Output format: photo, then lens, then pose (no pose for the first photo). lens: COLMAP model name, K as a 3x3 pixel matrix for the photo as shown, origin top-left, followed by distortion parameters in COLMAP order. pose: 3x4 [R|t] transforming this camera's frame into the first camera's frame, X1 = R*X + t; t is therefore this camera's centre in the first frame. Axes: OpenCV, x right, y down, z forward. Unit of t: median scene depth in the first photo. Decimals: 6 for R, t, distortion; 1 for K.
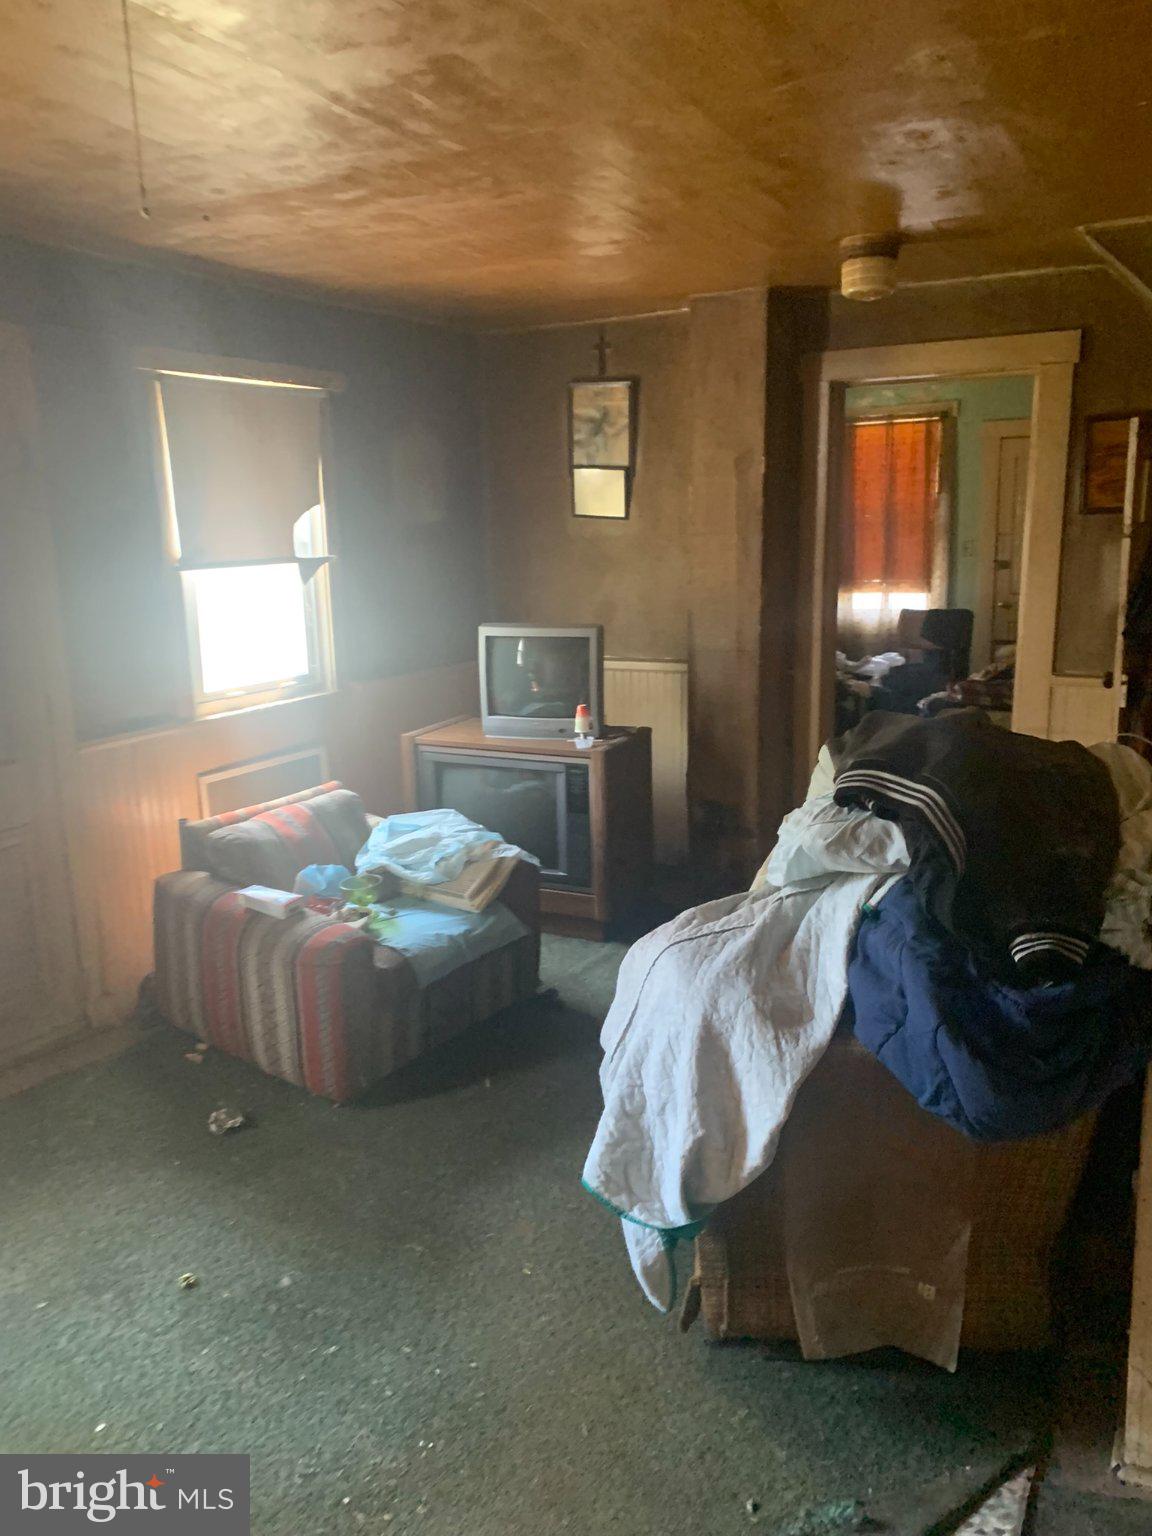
lens RADIAL K [[1155.5, 0, 612.4], [0, 1155.5, 776.6], [0, 0, 1]] dist [0.060789, -0.067581]
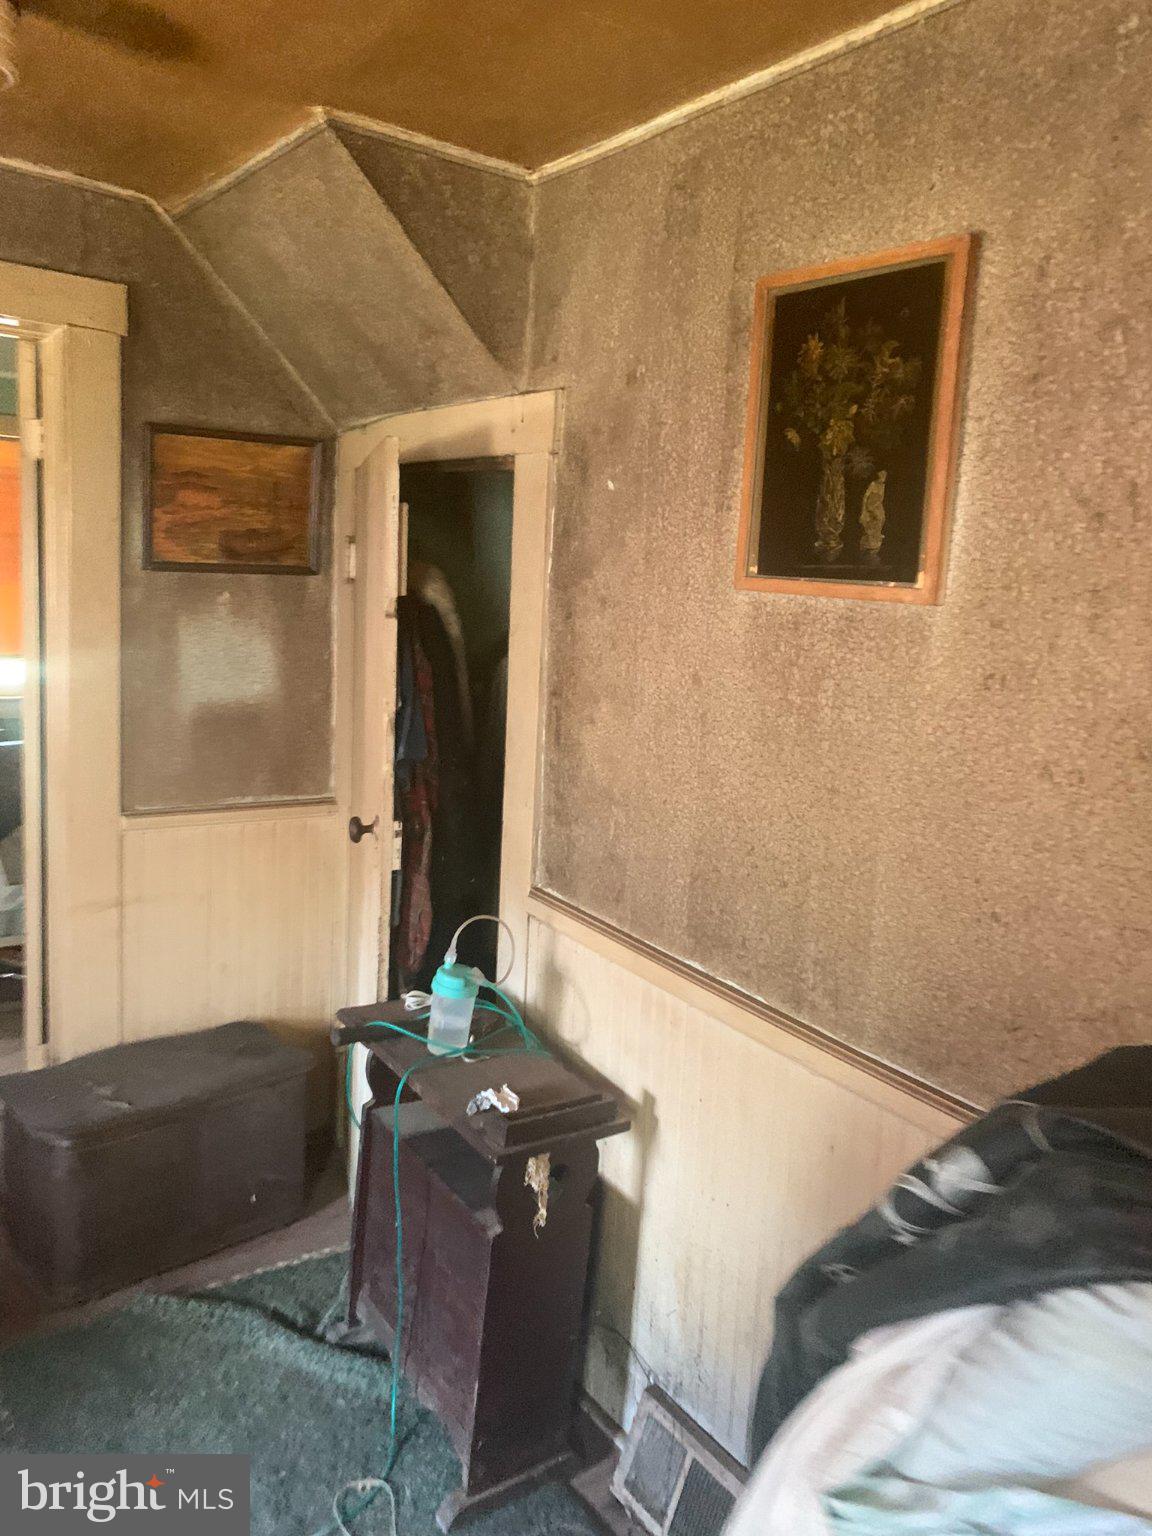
lens RADIAL K [[1148.5, 0, 578.3], [0, 1148.5, 752.1], [0, 0, 1]] dist [0.051192, -0.074766]
pose [[0.429910, -0.083104, 0.899039, -0.100738], [0.138161, 0.990083, 0.025453, -0.130301], [-0.892238, 0.113269, 0.437128, 0.625930]]
